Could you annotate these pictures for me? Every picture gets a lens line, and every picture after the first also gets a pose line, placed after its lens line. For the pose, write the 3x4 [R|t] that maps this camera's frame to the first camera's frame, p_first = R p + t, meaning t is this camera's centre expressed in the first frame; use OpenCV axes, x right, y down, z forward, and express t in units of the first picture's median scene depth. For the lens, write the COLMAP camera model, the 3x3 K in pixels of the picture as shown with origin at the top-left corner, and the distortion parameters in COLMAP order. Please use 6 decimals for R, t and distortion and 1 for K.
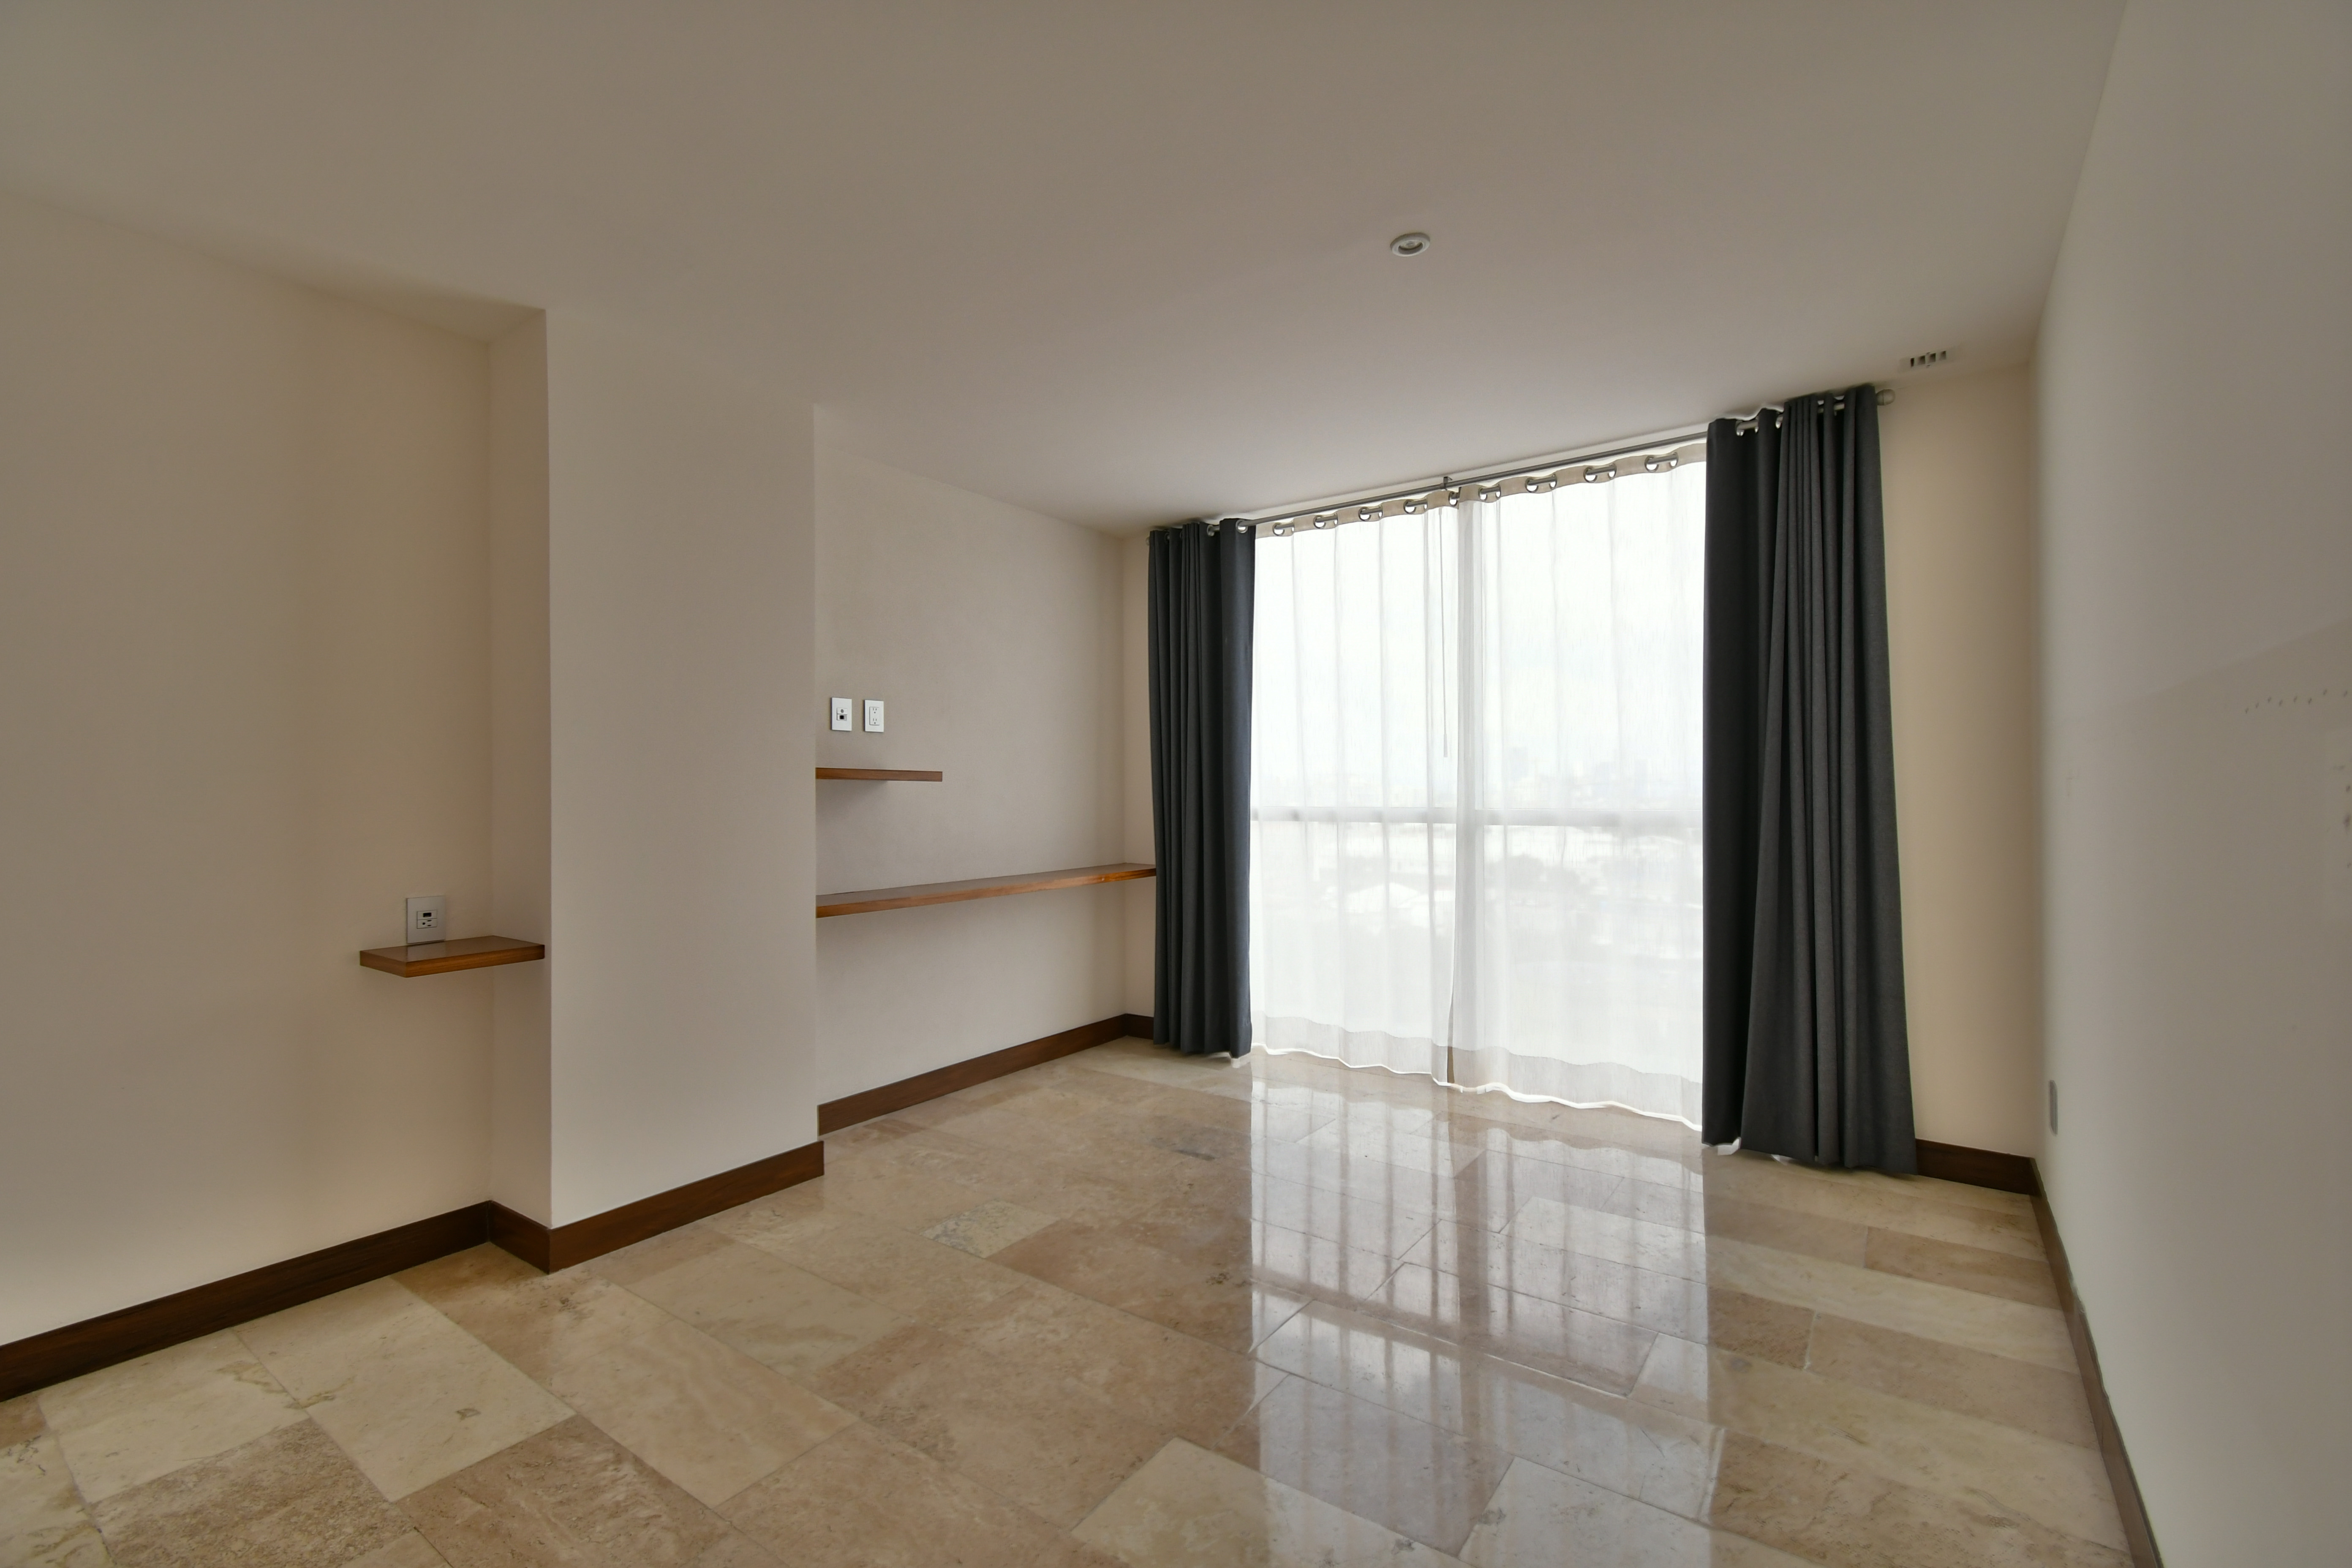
lens RADIAL K [[1033.2, 0, 1170.8], [0, 1033.2, 817.0], [0, 0, 1]] dist [0.003751, -0.002406]
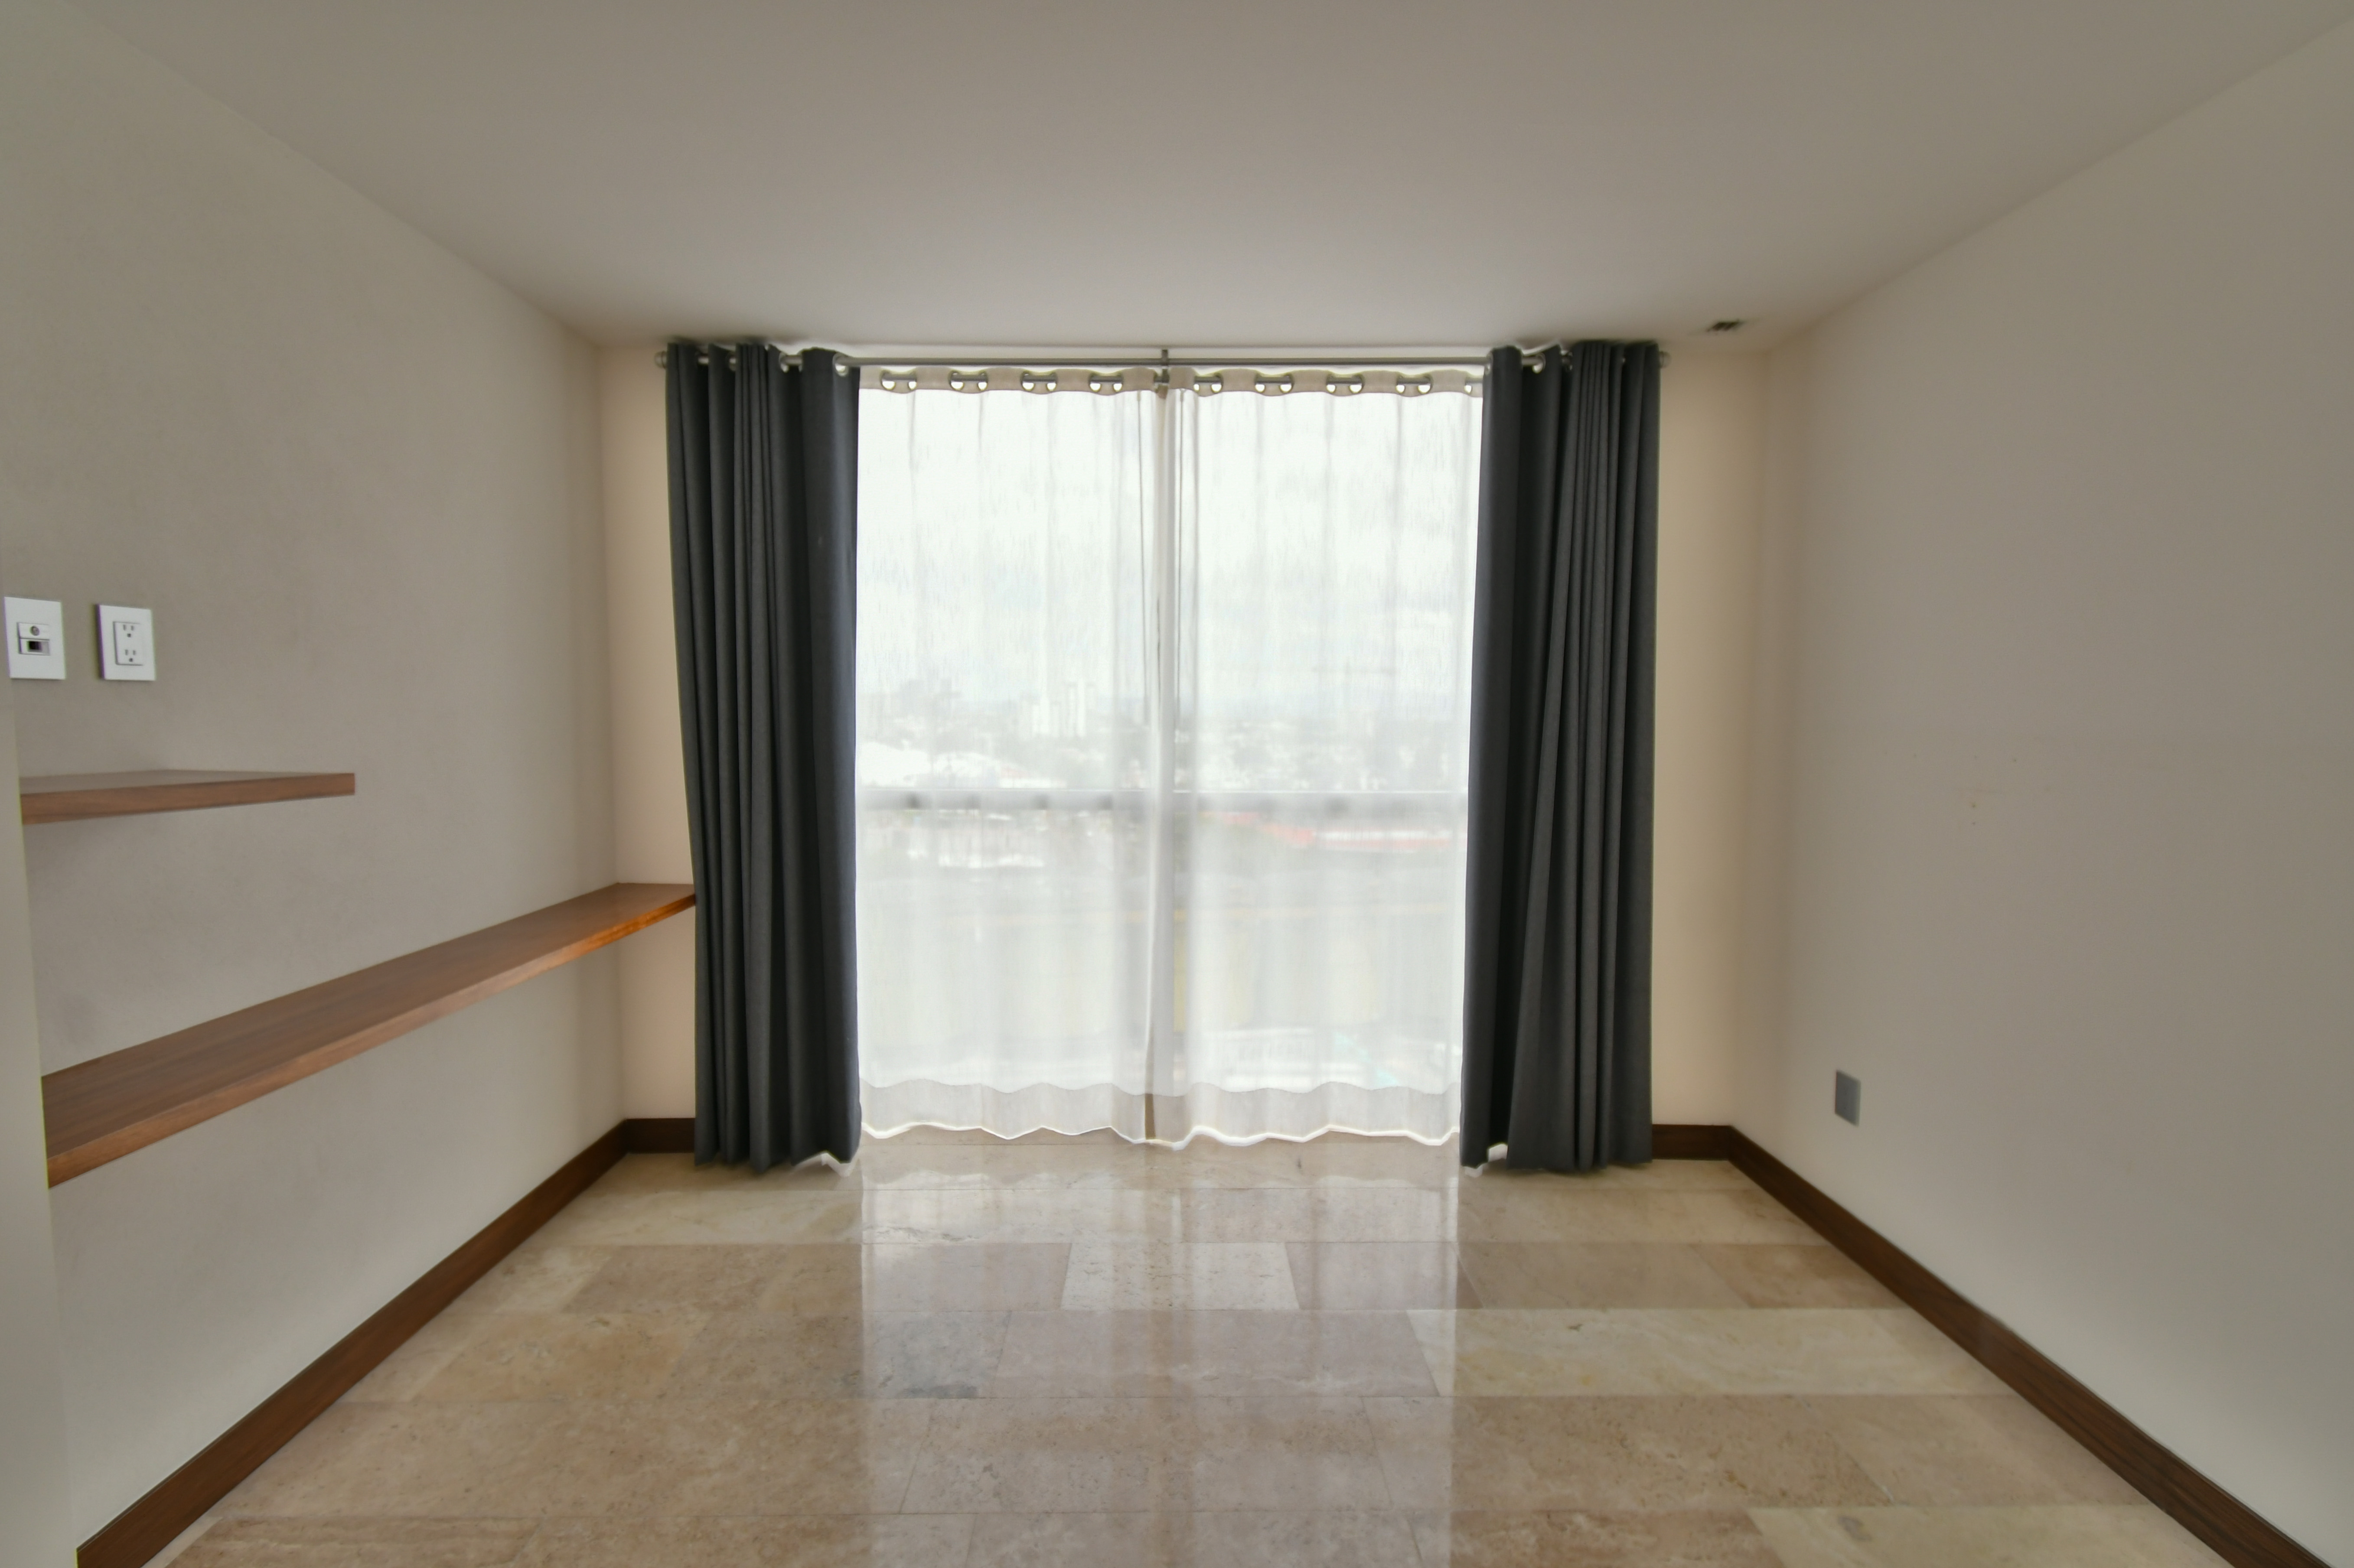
lens RADIAL K [[1033.9, 0, 1167.3], [0, 1033.9, 805.8], [0, 0, 1]] dist [0.003751, -0.002406]
pose [[0.804645, -0.046291, 0.591950, -0.233072], [0.005470, 0.997492, 0.070570, -0.069715], [-0.593732, -0.053546, 0.802880, 0.482926]]
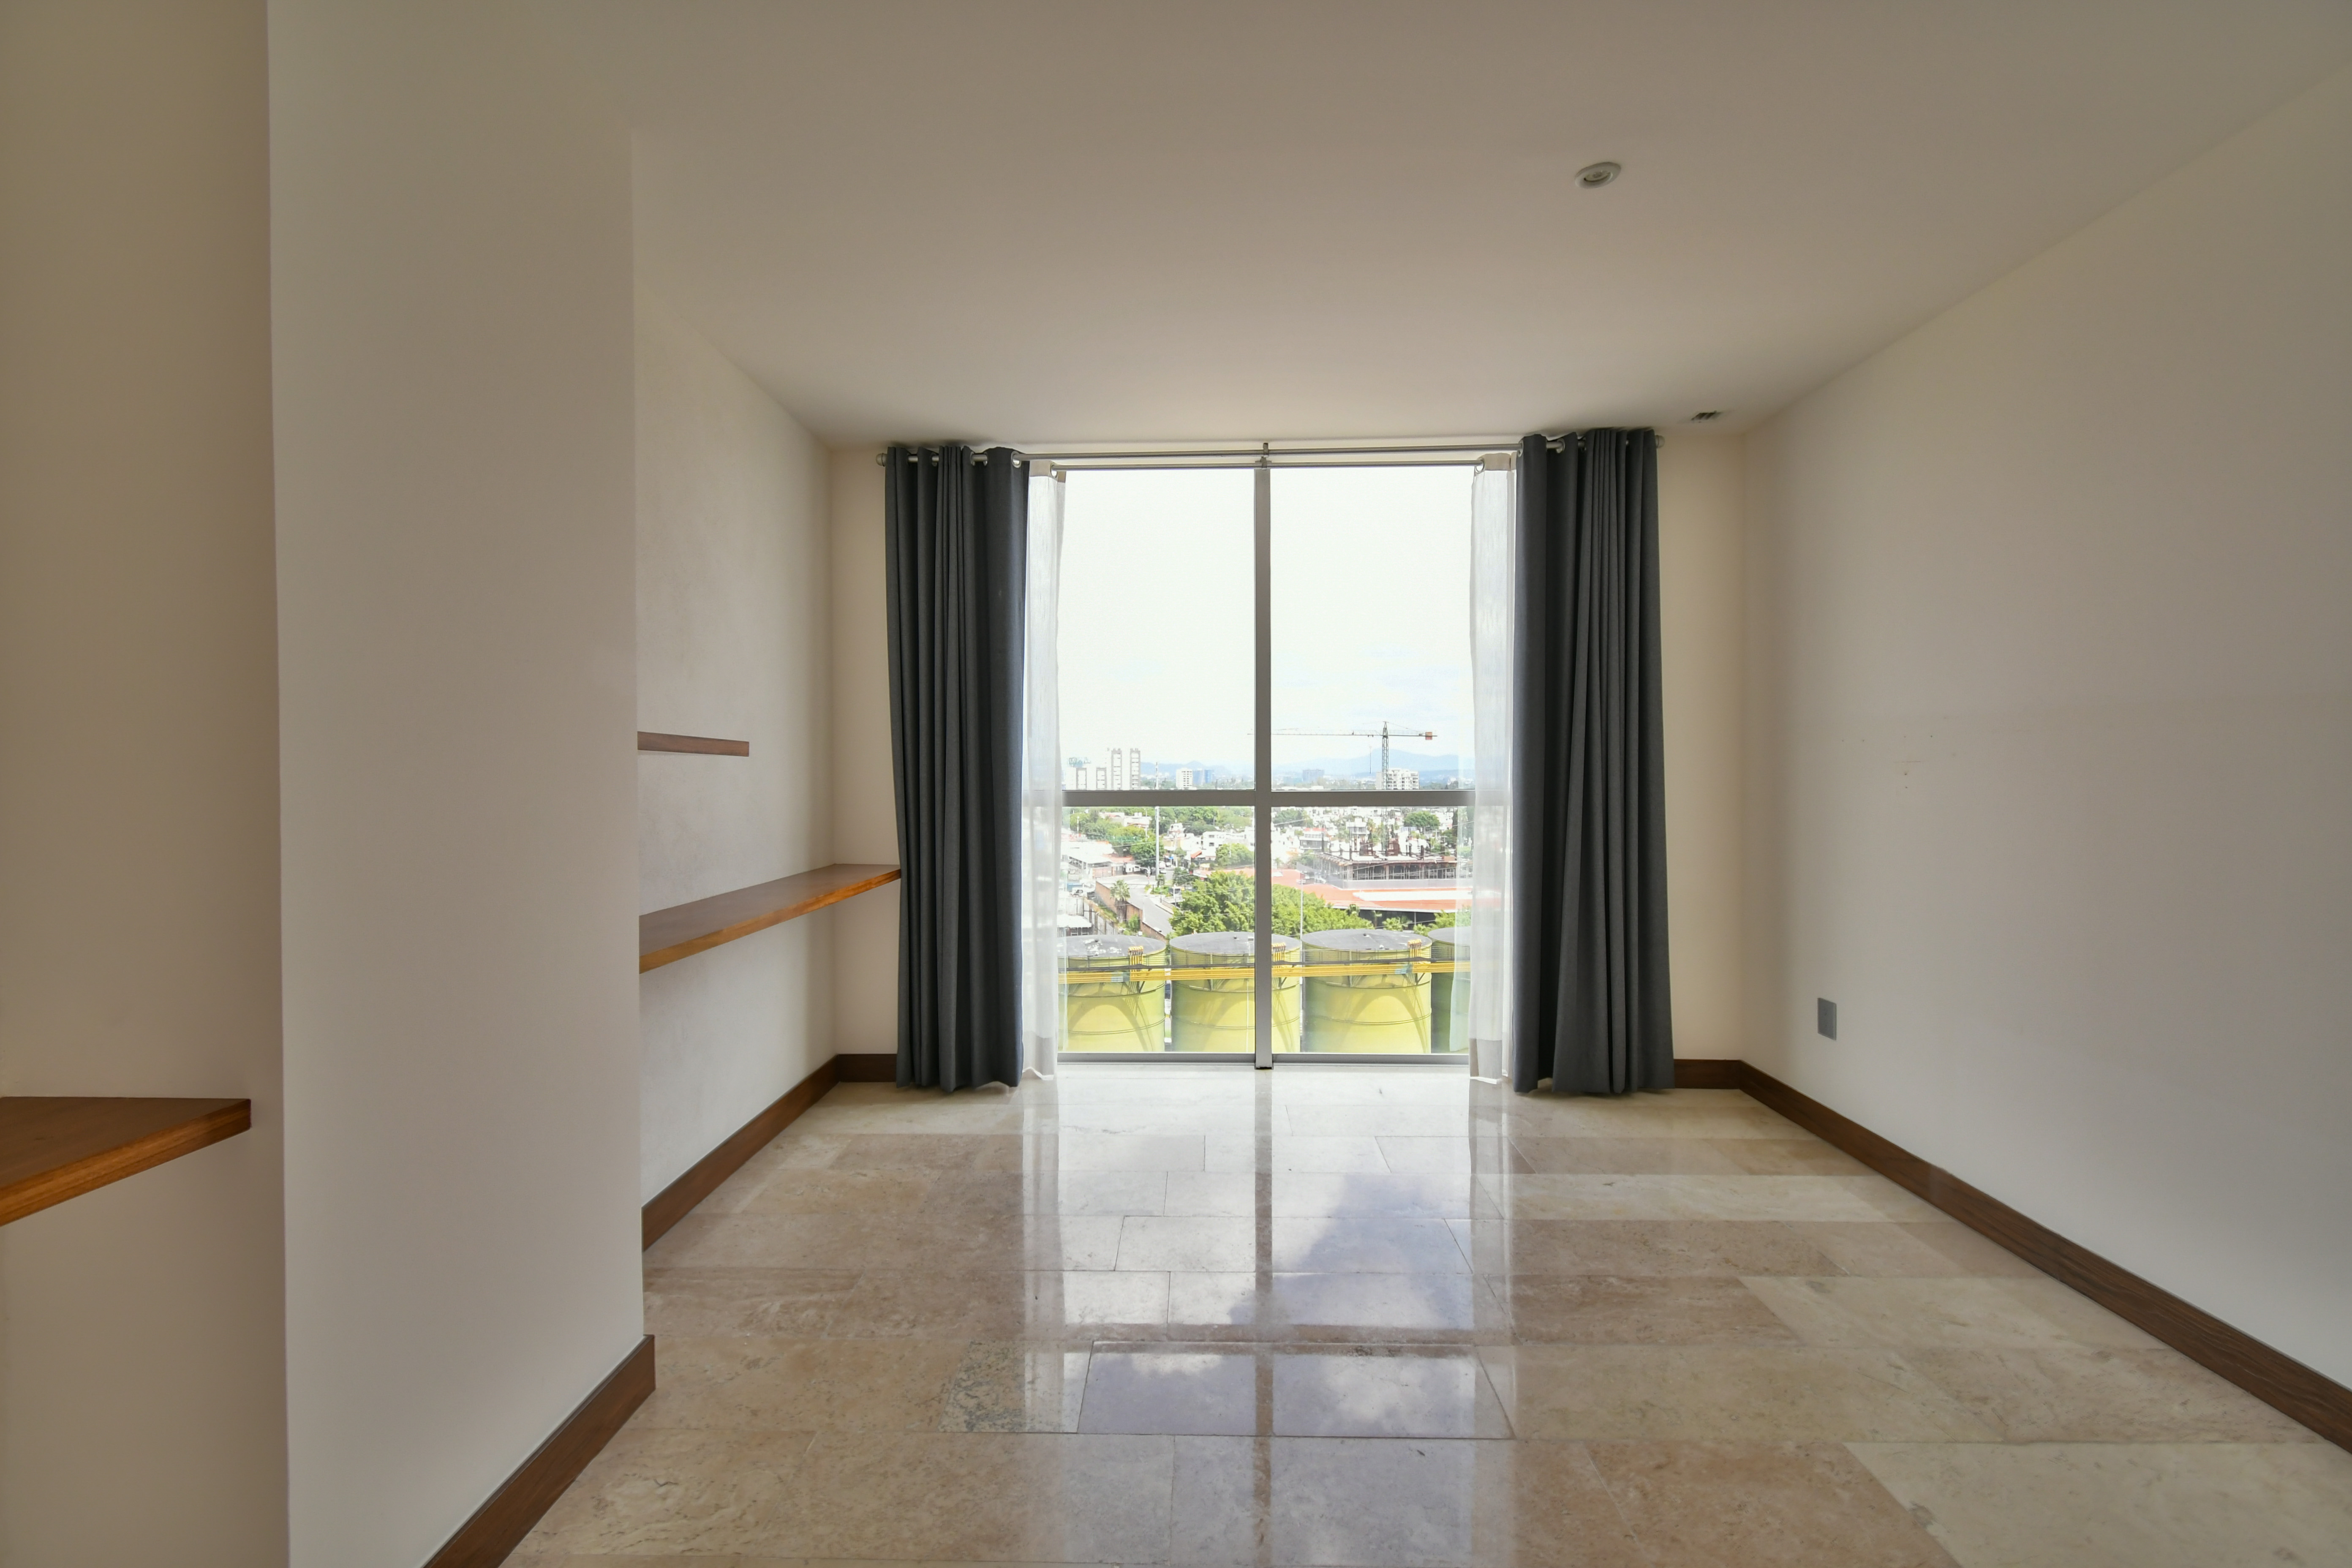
lens RADIAL K [[1033.2, 0, 1164.4], [0, 1033.2, 808.9], [0, 0, 1]] dist [0.003751, -0.002406]
pose [[0.826652, -0.016515, 0.562471, -0.442924], [0.014516, 0.999862, 0.008024, -0.000291], [-0.562526, 0.001532, 0.826778, 0.329144]]
